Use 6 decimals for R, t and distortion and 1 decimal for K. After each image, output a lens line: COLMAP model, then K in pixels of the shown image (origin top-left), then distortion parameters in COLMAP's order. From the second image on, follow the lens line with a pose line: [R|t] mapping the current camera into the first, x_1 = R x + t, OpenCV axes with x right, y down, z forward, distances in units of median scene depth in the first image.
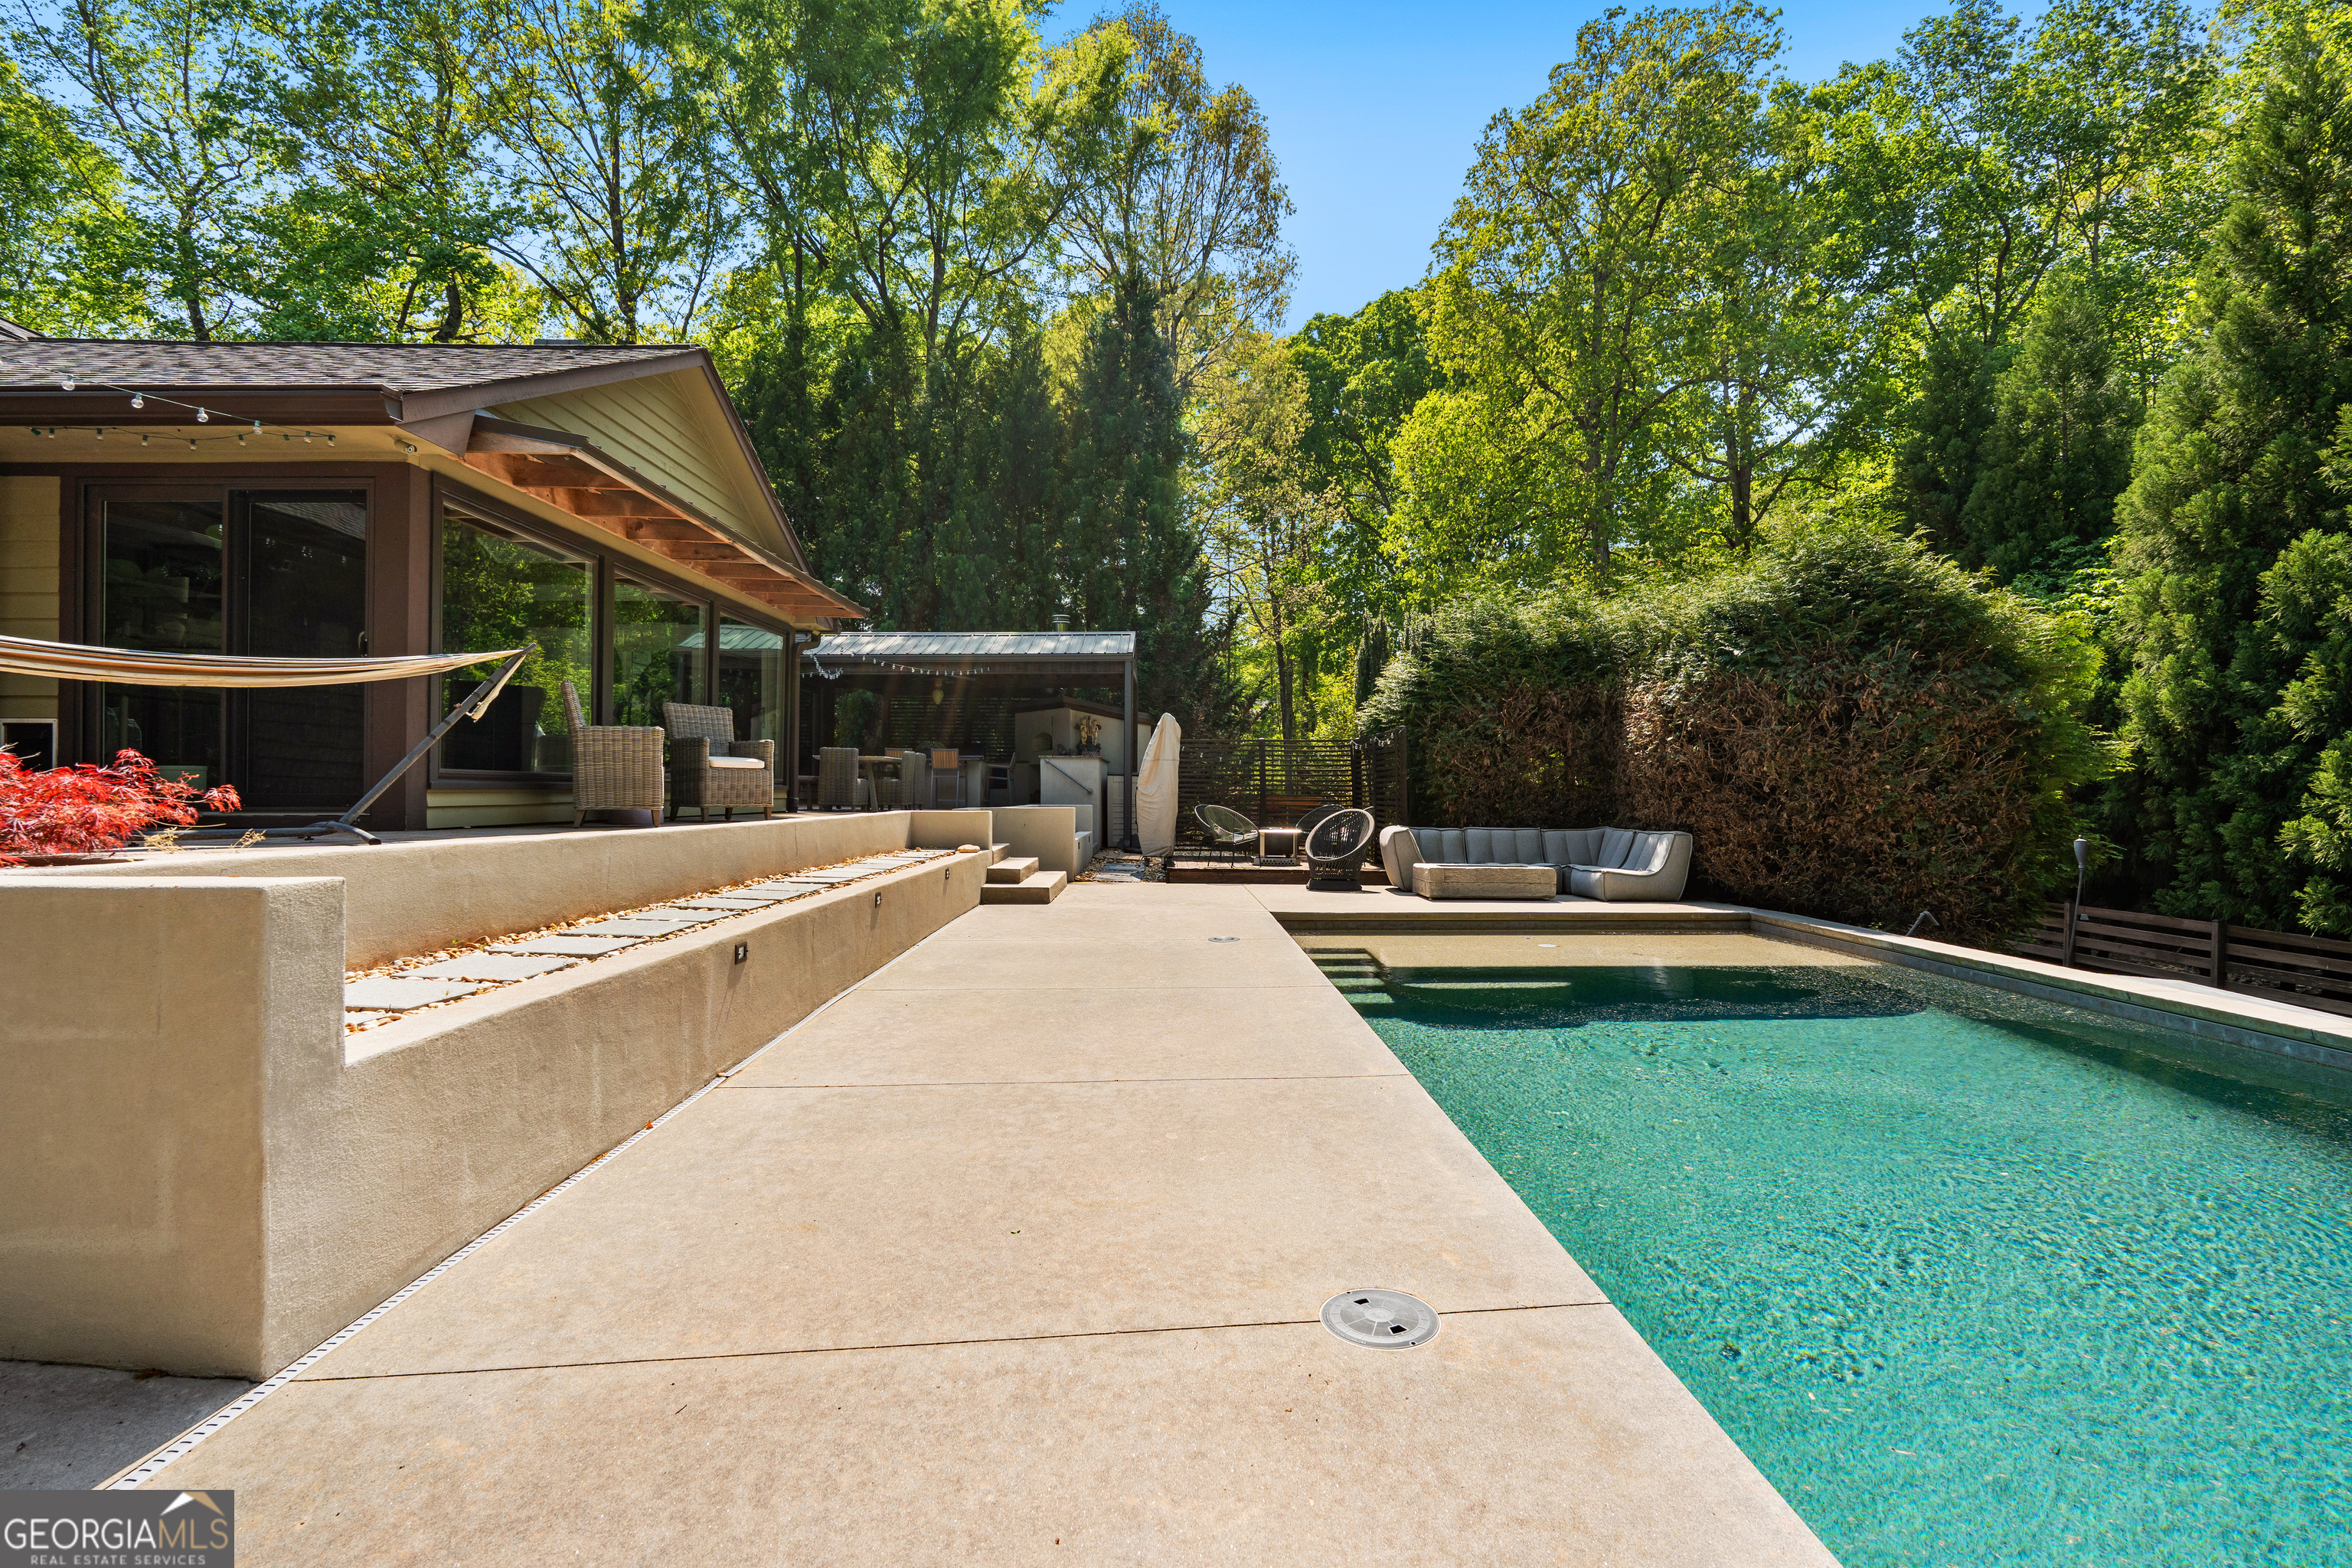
lens RADIAL K [[1028.5, 0, 1172.5], [0, 1028.5, 784.3], [0, 0, 1]] dist [-0.009095, 0.002399]
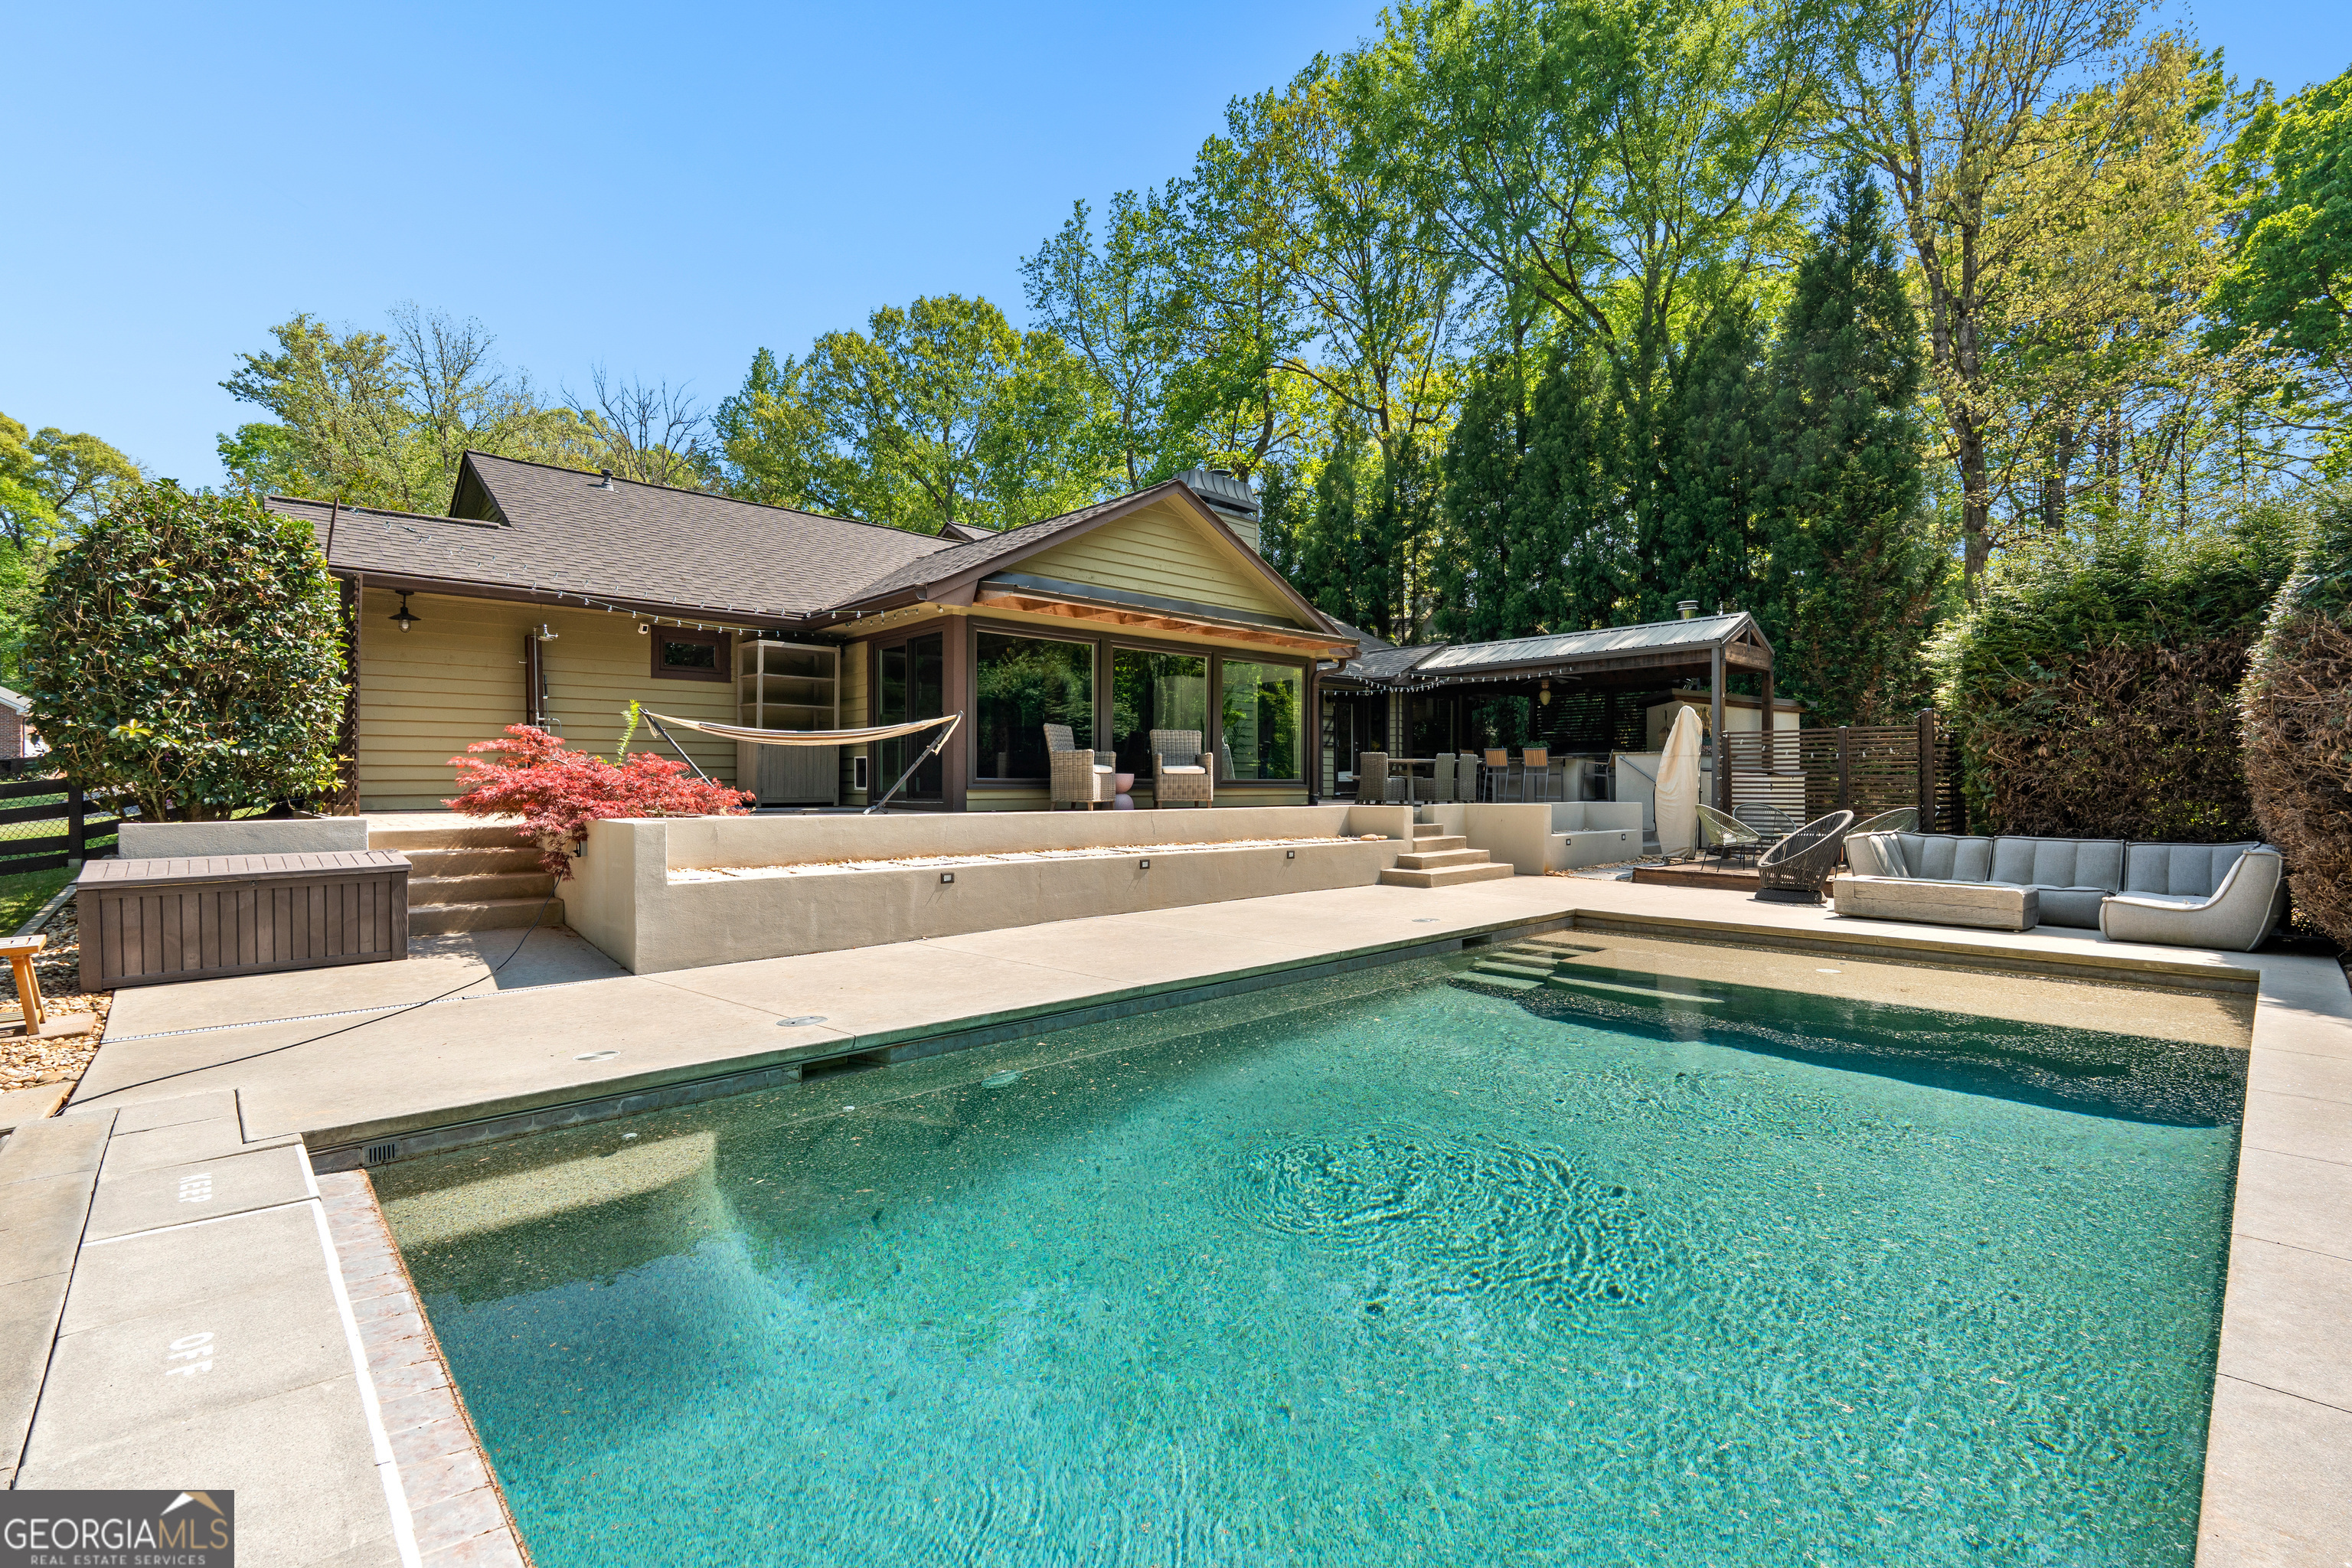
lens RADIAL K [[1028.5, 0, 1153.3], [0, 1028.5, 794.2], [0, 0, 1]] dist [-0.009095, 0.002399]
pose [[0.670169, 0.003673, -0.742199, 0.442742], [0.006753, 0.999916, 0.011046, -0.002675], [0.742177, -0.012415, 0.670088, 0.005872]]
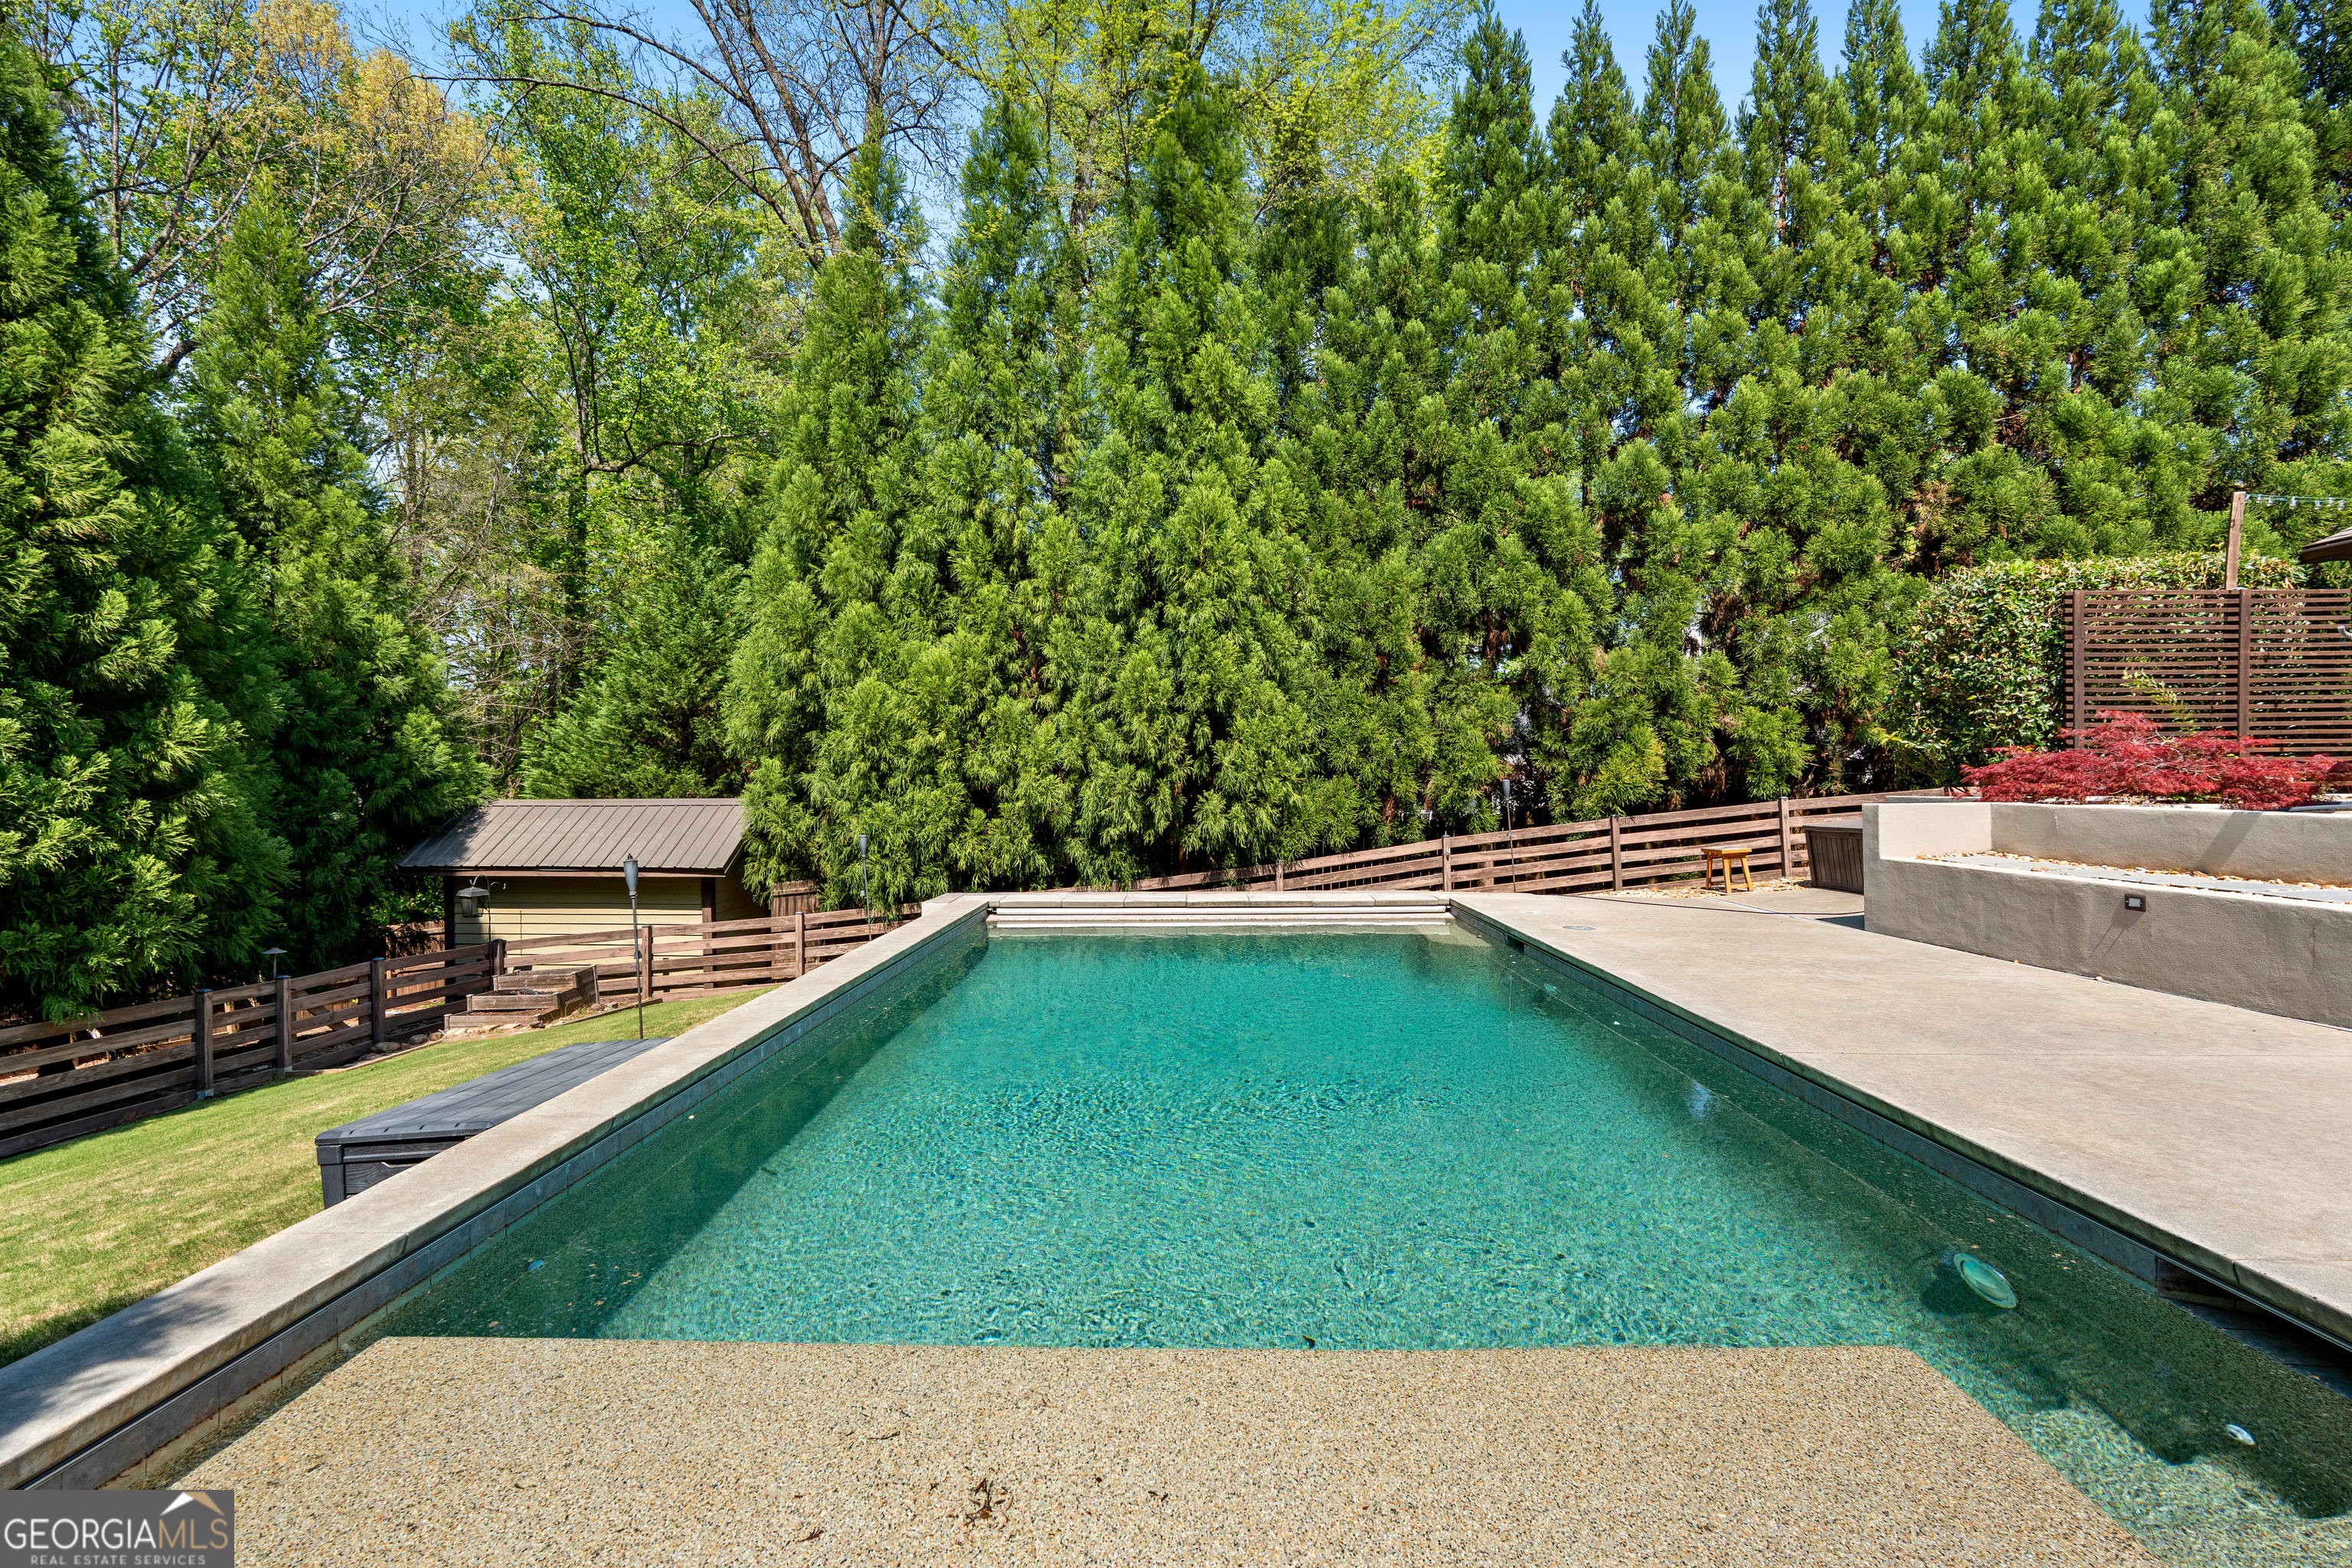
lens RADIAL K [[1028.5, 0, 1167.2], [0, 1028.5, 775.0], [0, 0, 1]] dist [-0.009095, 0.002399]
pose [[-0.999309, 0.007469, 0.036424, 0.274227], [0.007072, 0.999914, -0.011006, 0.002416], [-0.036503, -0.010741, -0.999276, 0.846893]]
